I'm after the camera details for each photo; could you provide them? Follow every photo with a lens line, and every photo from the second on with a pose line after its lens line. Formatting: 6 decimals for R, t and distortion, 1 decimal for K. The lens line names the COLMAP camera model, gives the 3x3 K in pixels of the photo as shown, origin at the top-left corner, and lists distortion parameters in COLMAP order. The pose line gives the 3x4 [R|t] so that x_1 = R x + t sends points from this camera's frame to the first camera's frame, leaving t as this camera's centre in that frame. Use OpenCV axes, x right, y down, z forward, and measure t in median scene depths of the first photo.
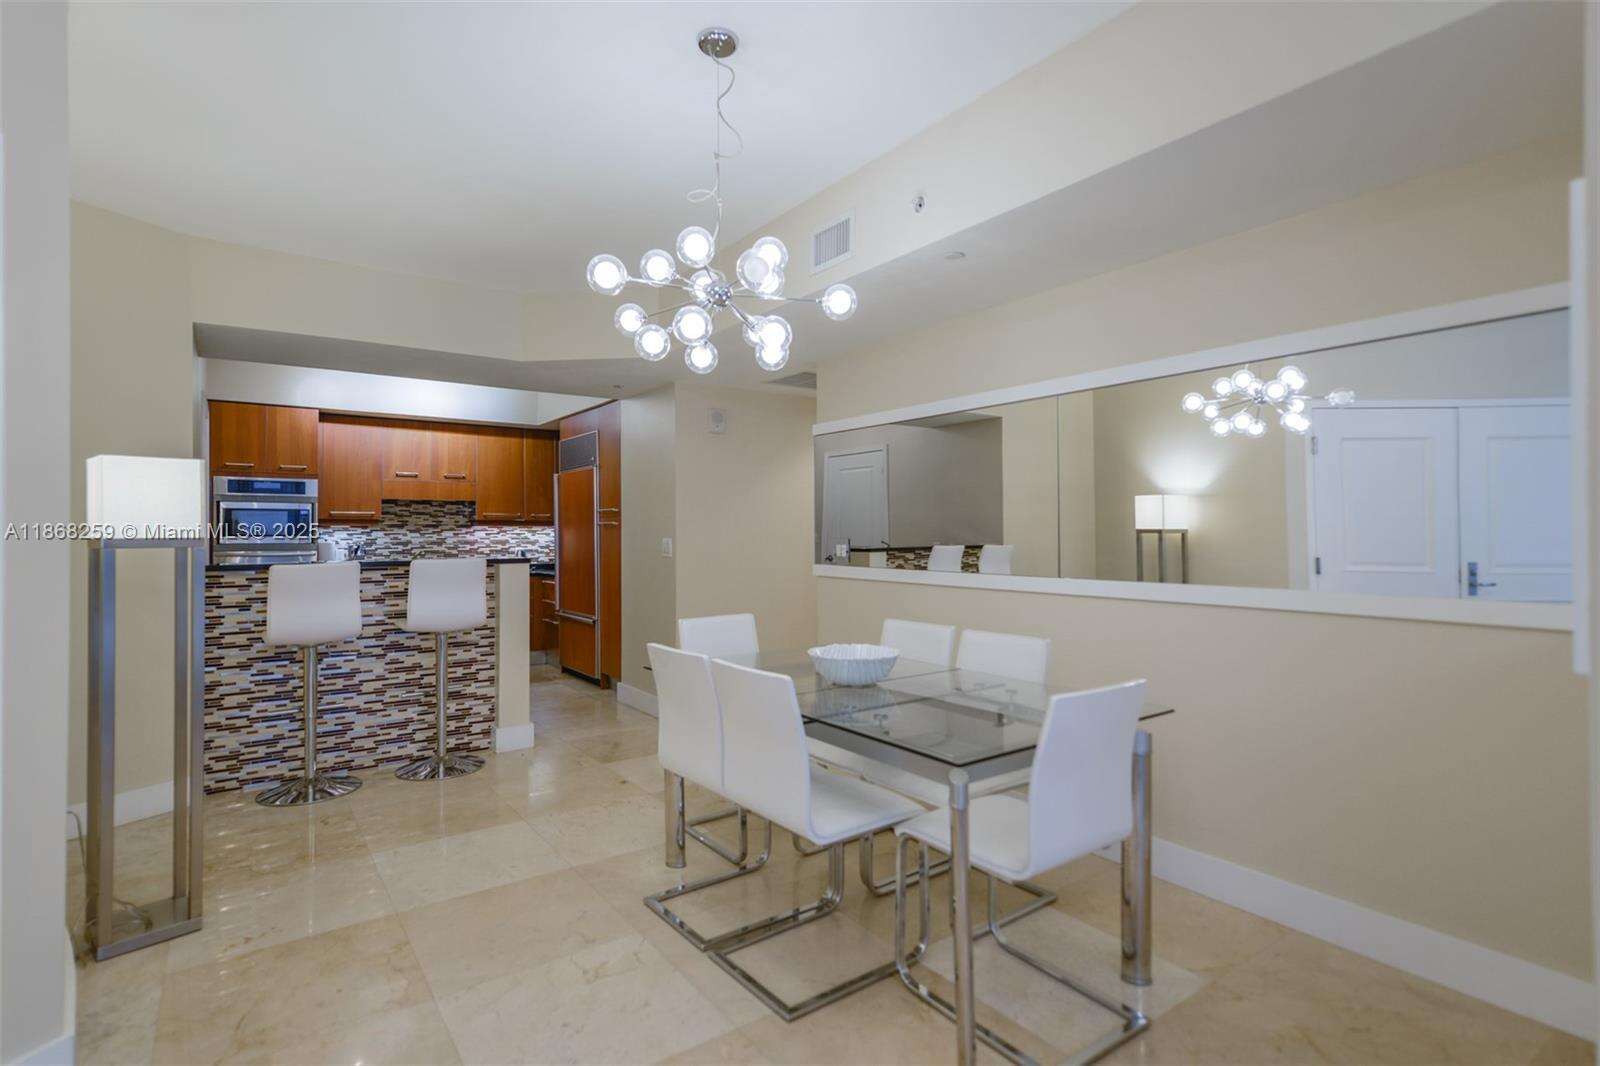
lens RADIAL K [[785.4, 0, 790.4], [0, 785.4, 525.6], [0, 0, 1]] dist [0.020952, 0.000409]
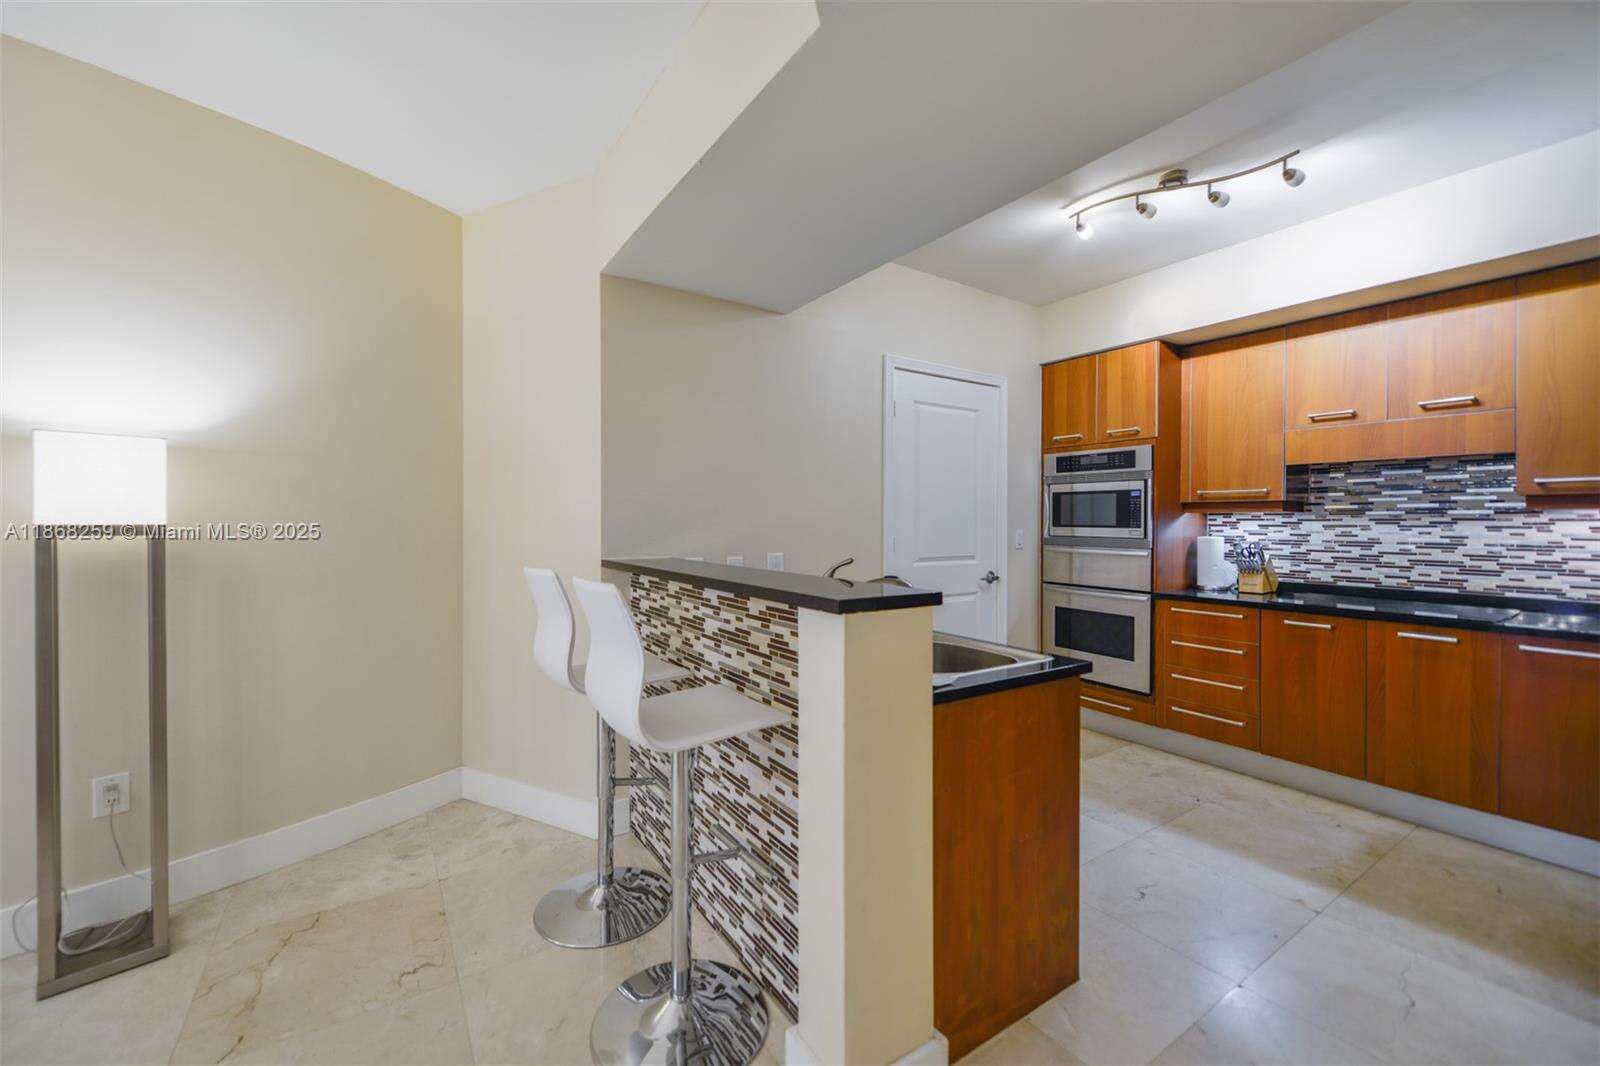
lens RADIAL K [[636.5, 0, 784.7], [0, 636.5, 524.8], [0, 0, 1]] dist [-0.002126, -0.001881]
pose [[-0.040646, 0.007698, -0.999144, -0.041945], [0.004688, 0.999961, 0.007514, 0.005078], [0.999163, -0.004379, -0.040680, 0.707337]]
